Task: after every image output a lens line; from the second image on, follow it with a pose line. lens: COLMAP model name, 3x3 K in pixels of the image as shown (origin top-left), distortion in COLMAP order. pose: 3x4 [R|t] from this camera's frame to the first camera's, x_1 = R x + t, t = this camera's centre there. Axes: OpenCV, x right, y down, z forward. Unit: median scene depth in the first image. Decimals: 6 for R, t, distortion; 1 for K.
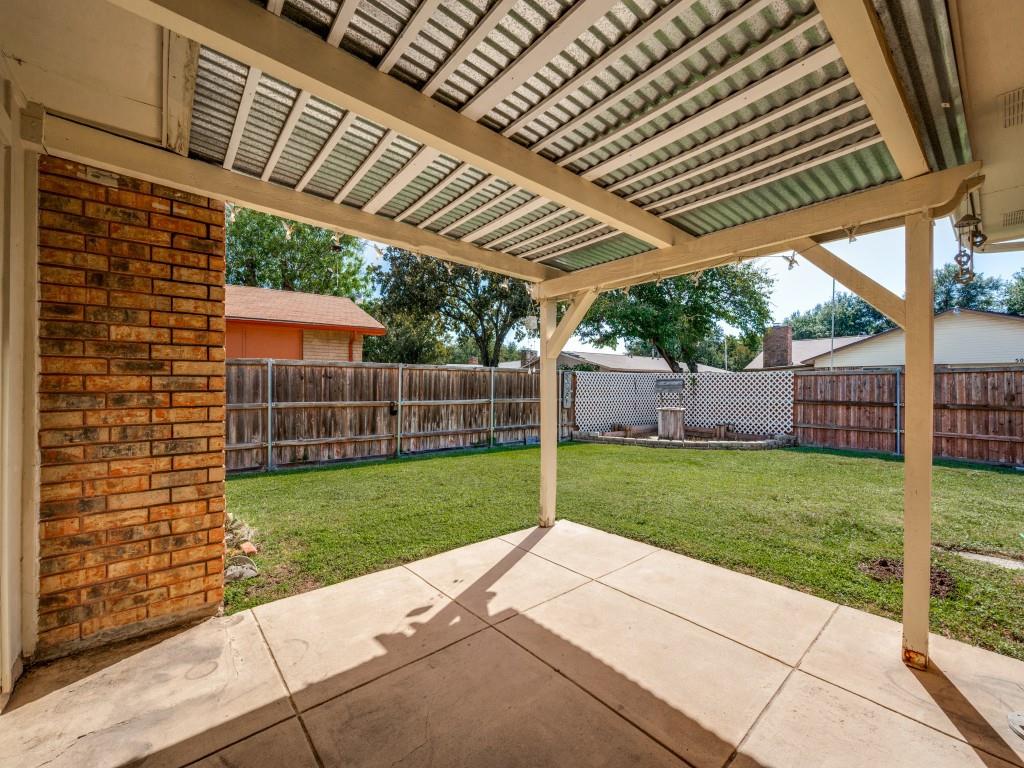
lens RADIAL K [[410.1, 0, 506.4], [0, 410.1, 381.9], [0, 0, 1]] dist [0.001238, 0.000319]
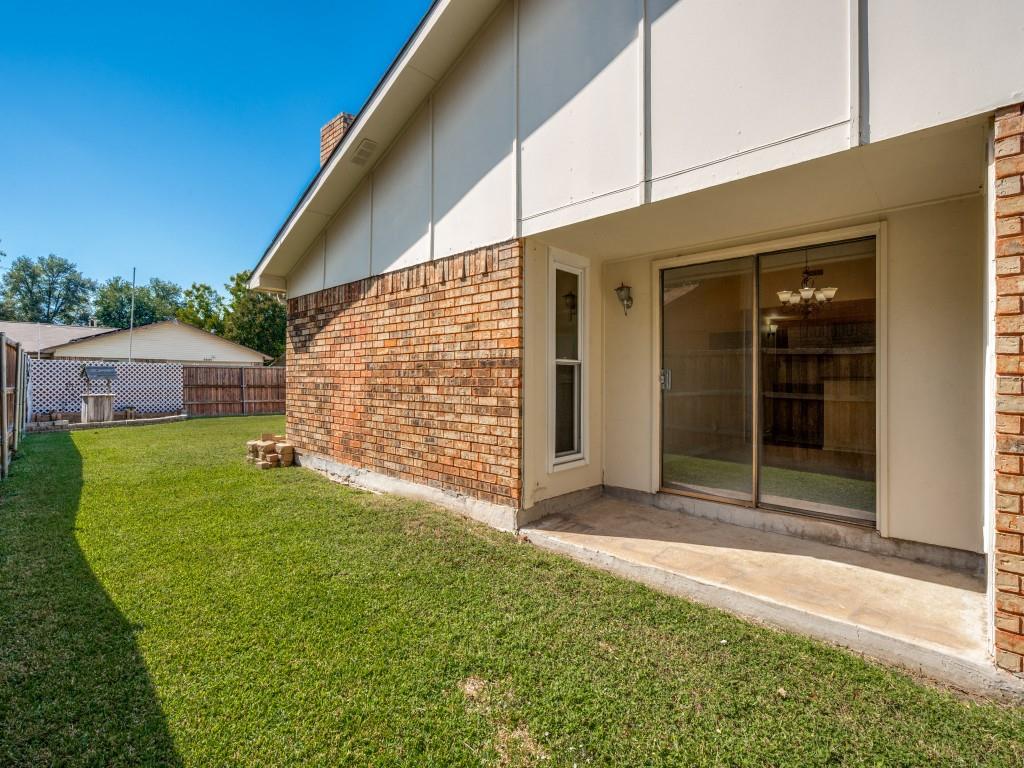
lens RADIAL K [[410.1, 0, 506.4], [0, 410.1, 381.9], [0, 0, 1]] dist [0.001238, 0.000319]
pose [[-0.113655, -0.006634, 0.993498, -0.839663], [-0.016407, 0.999854, 0.004799, 0.010334], [-0.993385, -0.015755, -0.113747, 0.088611]]
